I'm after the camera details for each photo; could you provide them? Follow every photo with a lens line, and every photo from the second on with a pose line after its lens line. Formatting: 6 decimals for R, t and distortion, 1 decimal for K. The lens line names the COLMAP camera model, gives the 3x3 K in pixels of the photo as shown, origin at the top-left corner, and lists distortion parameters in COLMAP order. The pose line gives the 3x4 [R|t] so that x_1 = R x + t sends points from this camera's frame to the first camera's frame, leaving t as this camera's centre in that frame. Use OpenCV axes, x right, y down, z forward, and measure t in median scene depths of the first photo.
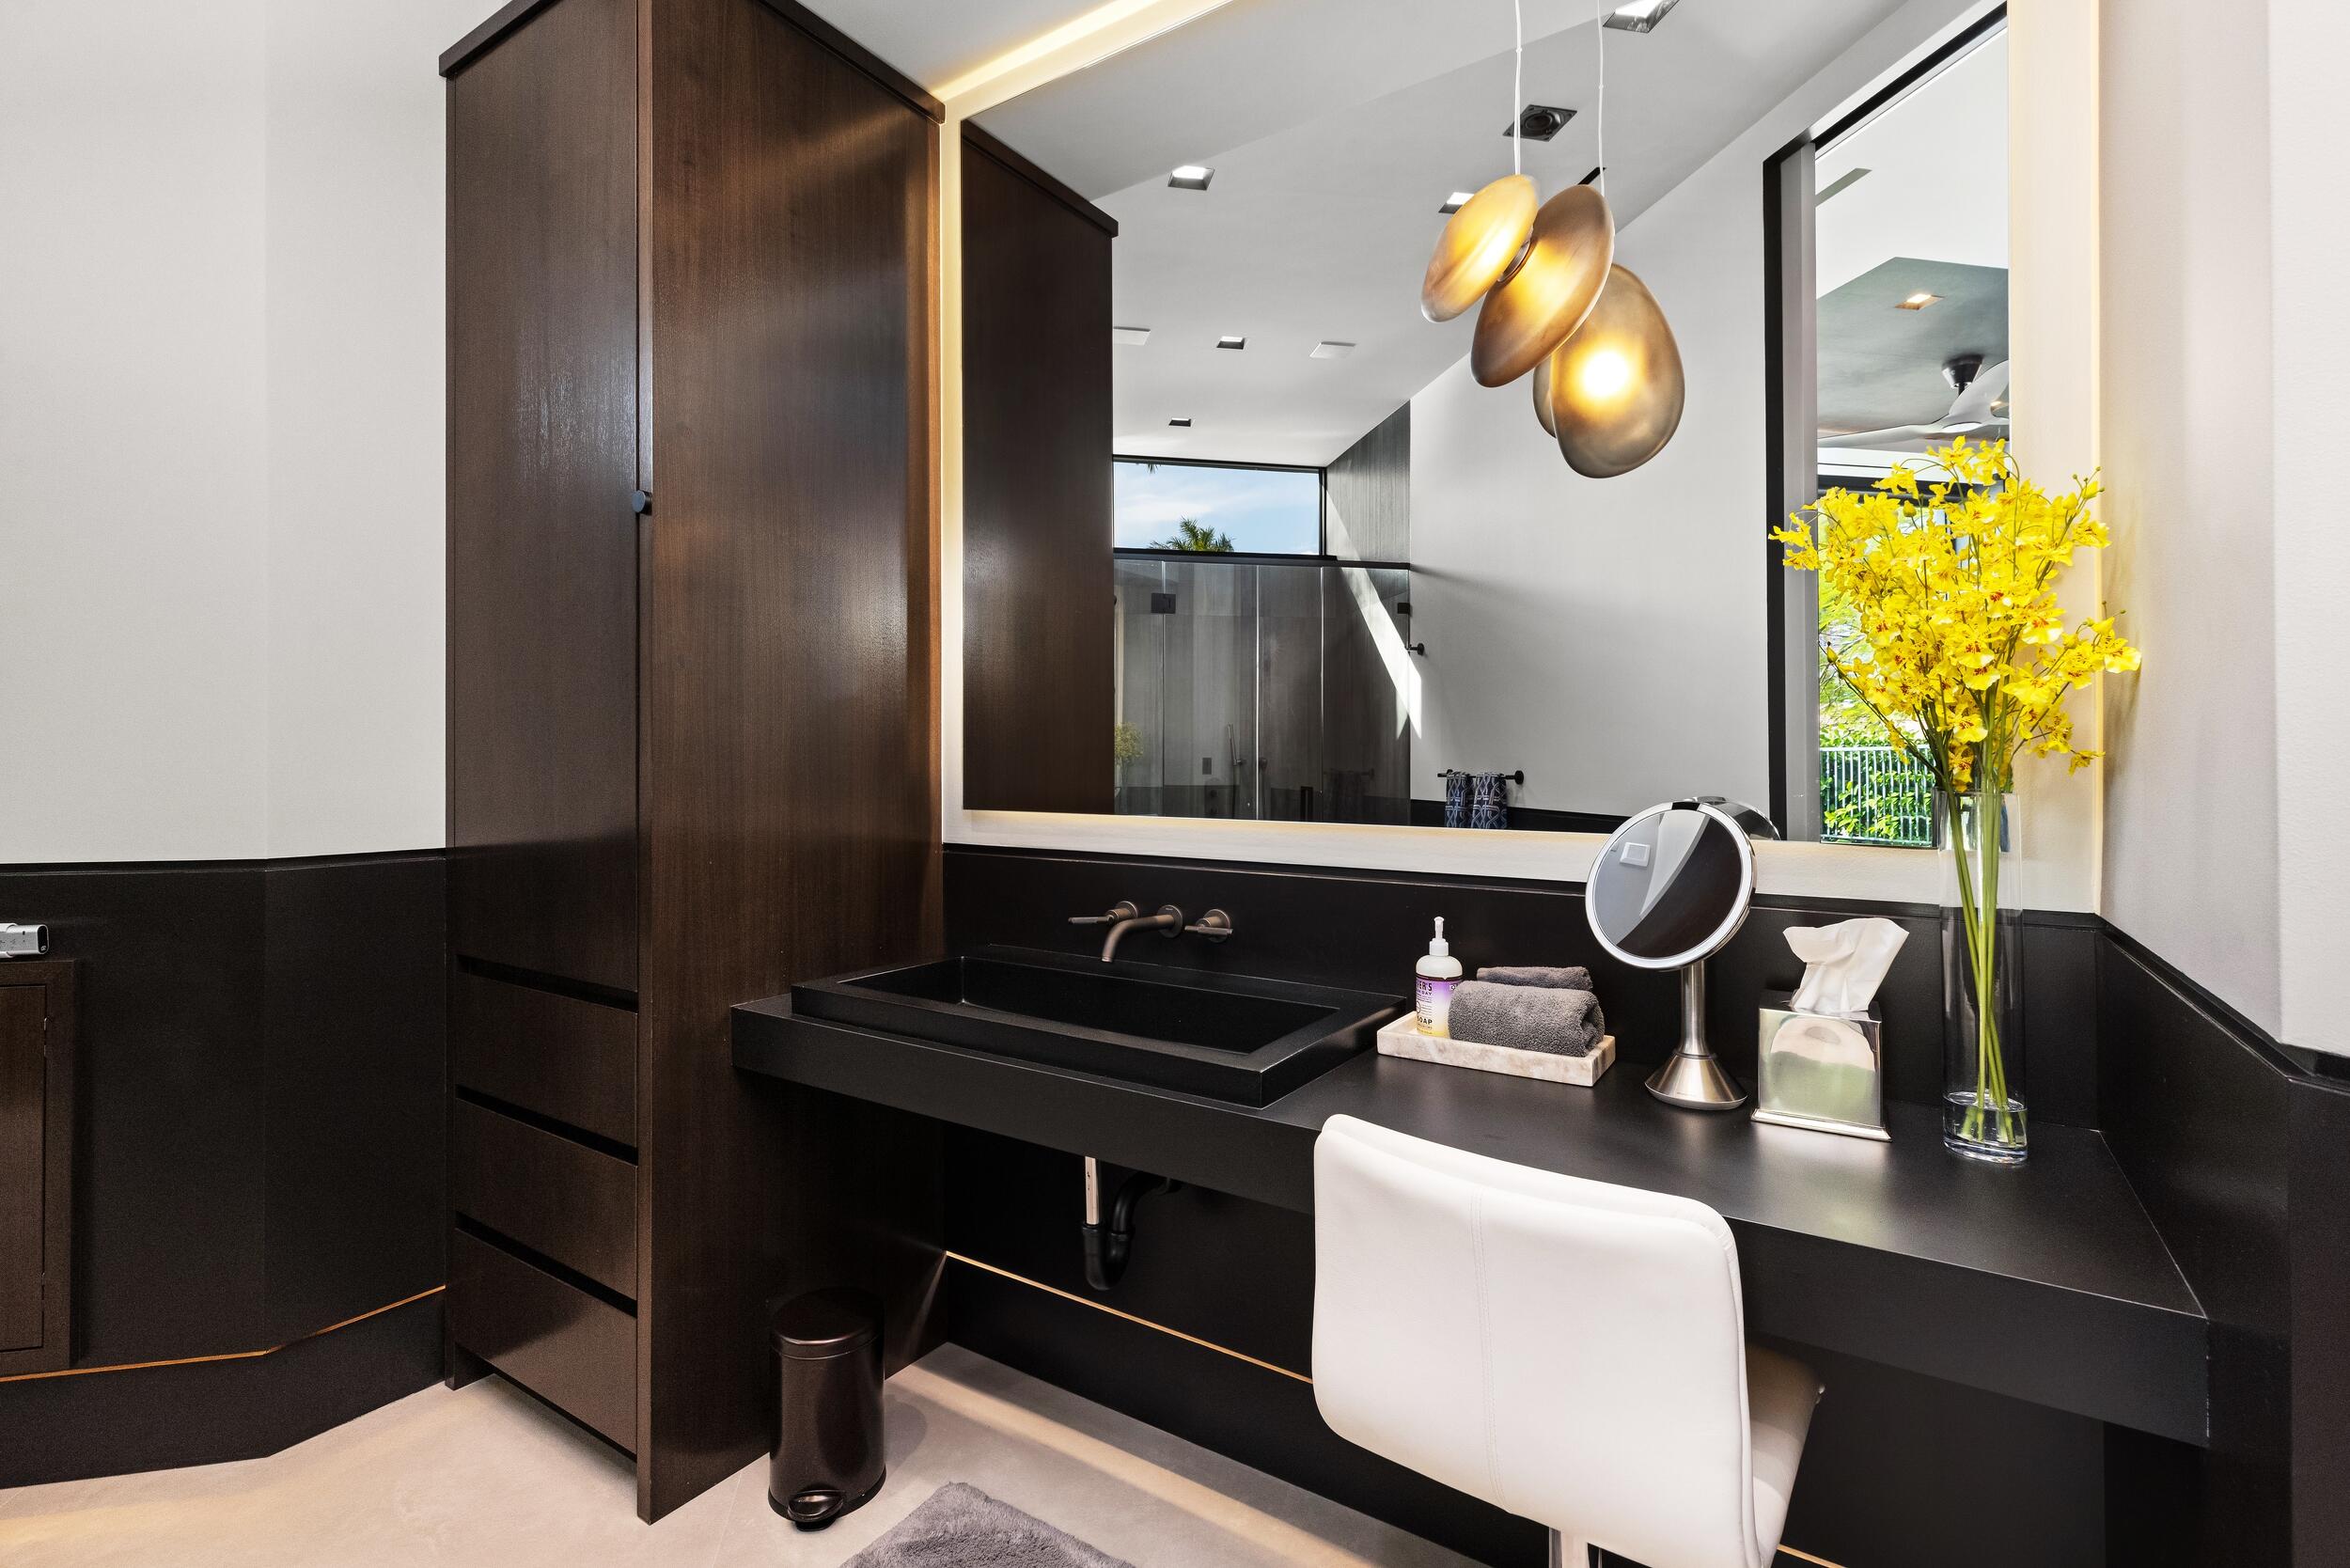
lens RADIAL K [[1087.8, 0, 1174.9], [0, 1087.8, 757.5], [0, 0, 1]] dist [0.001808, 0.001011]
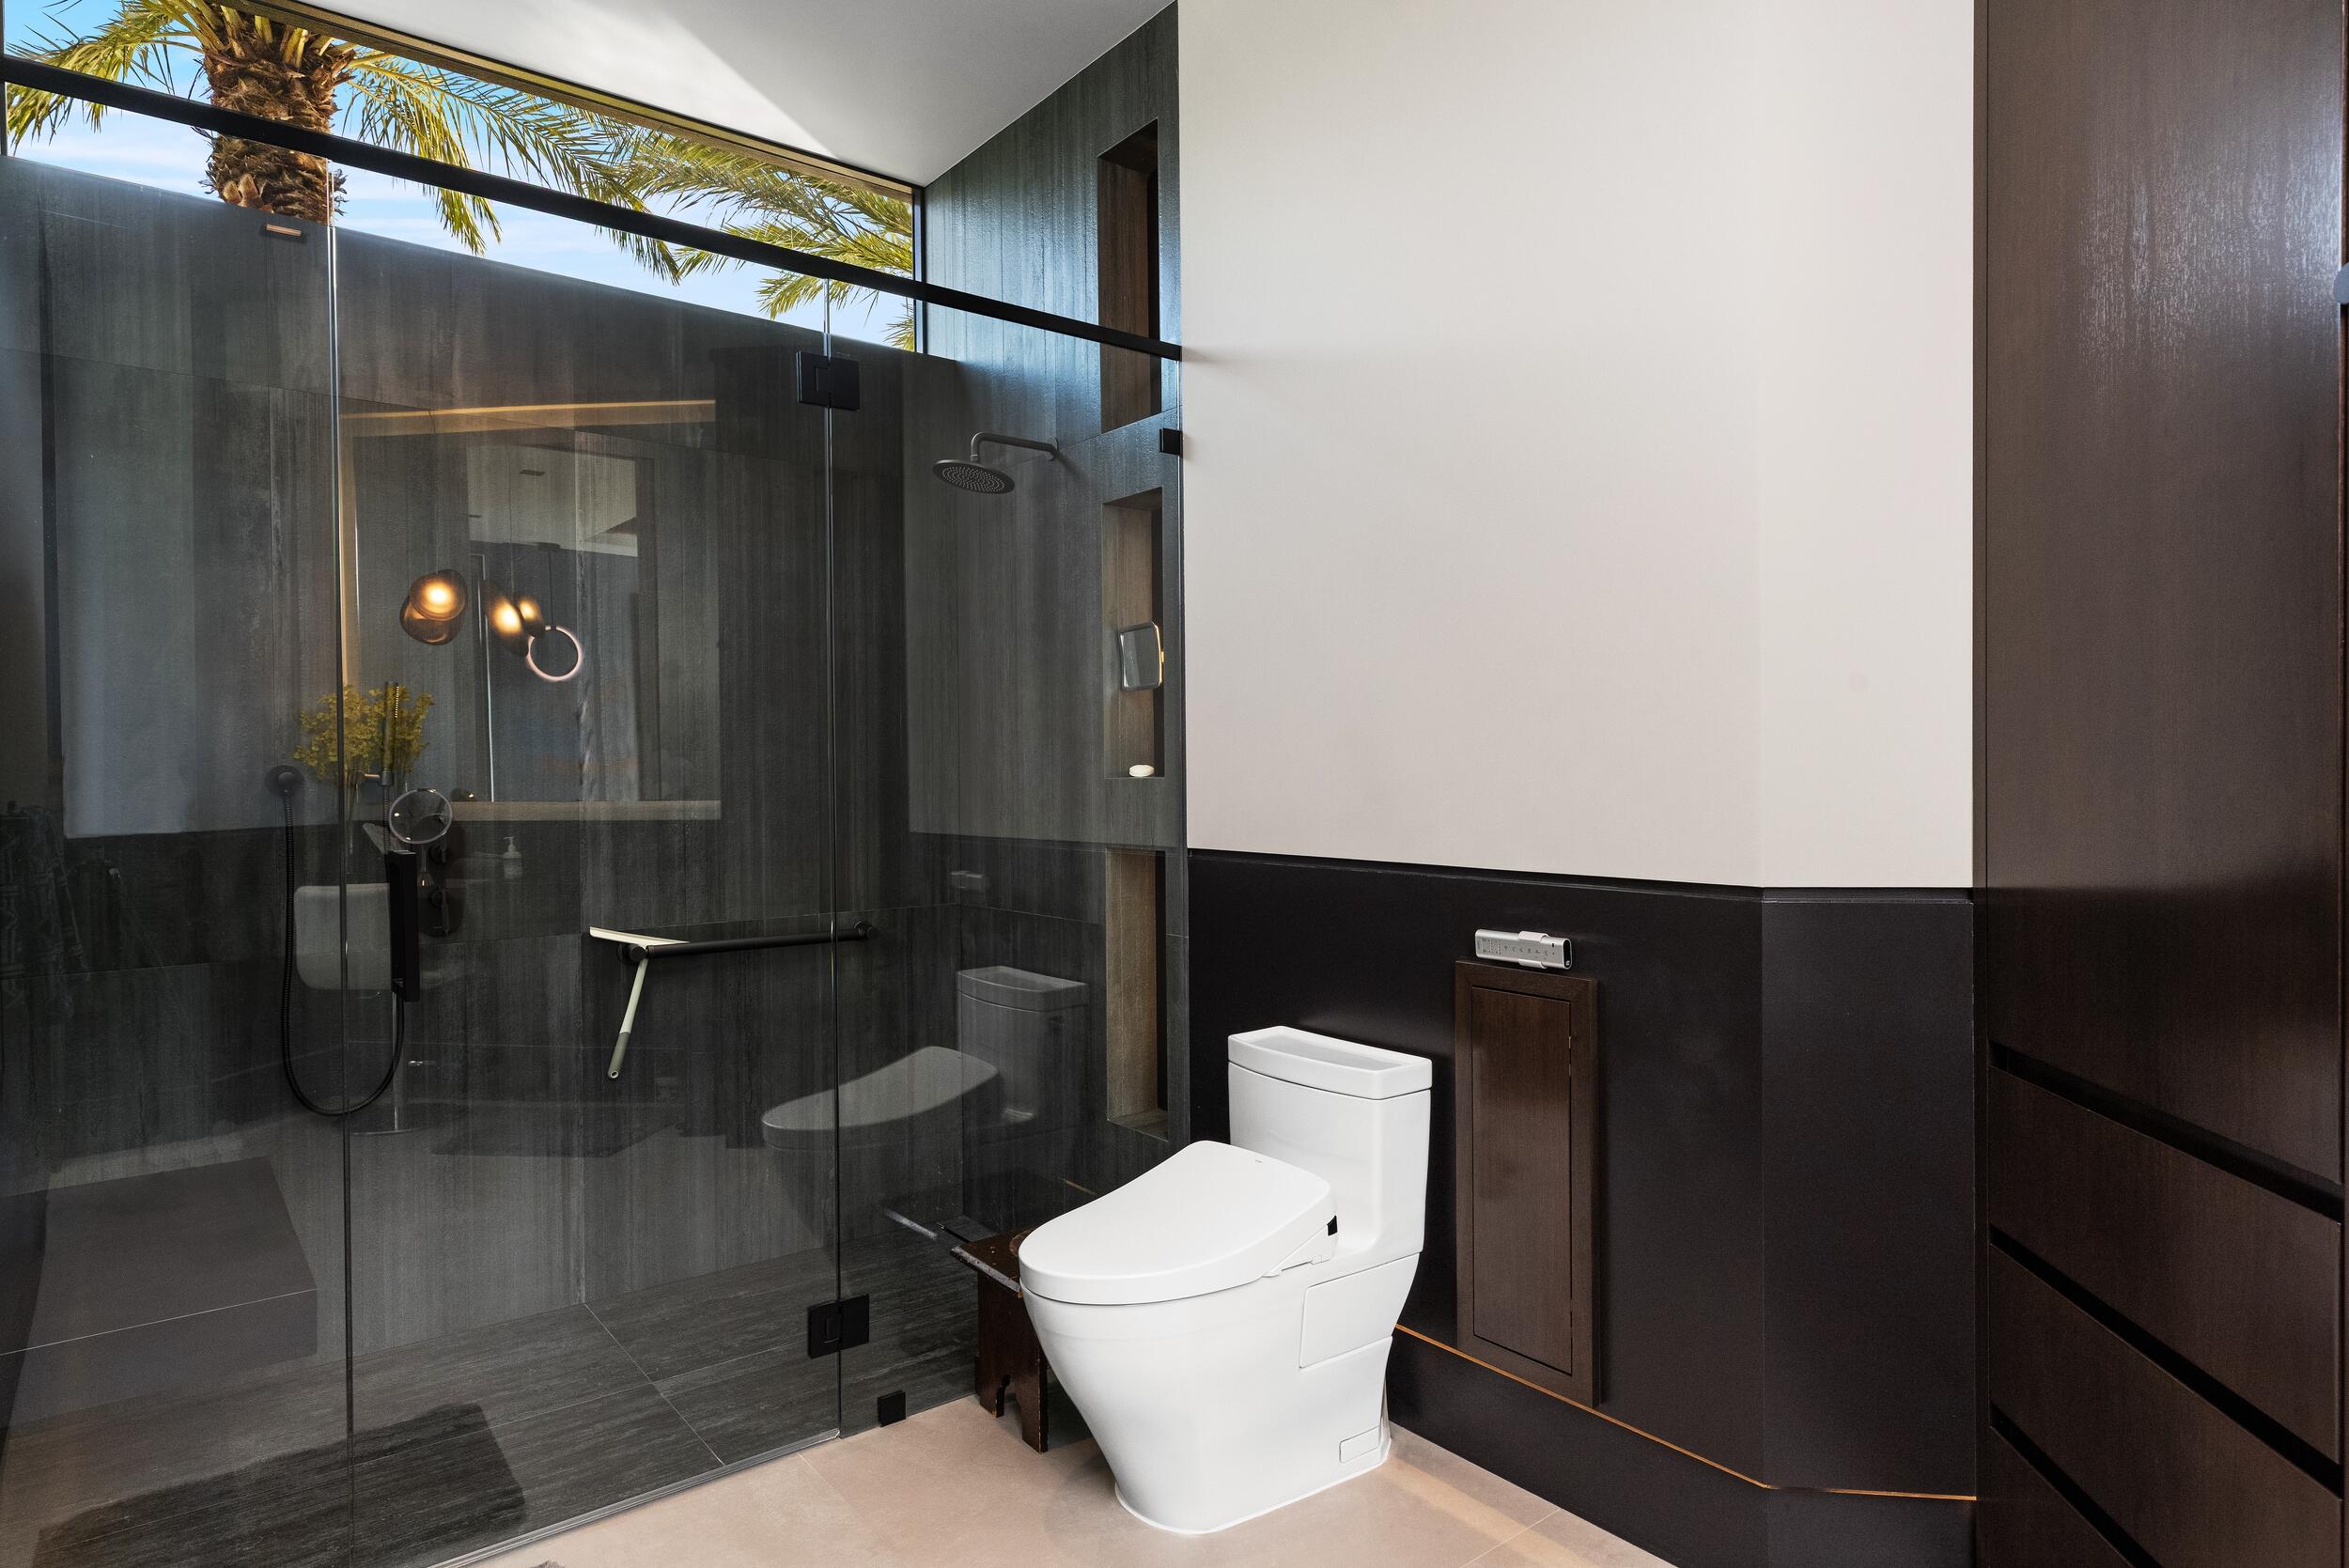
lens RADIAL K [[1313.4, 0, 1174.5], [0, 1313.4, 784.0], [0, 0, 1]] dist [0.001680, 0.000128]
pose [[0.449940, 0.005995, -0.893039, -0.154934], [0.010372, 0.999875, 0.011938, -0.000360], [0.892999, -0.014634, 0.449821, 0.166740]]
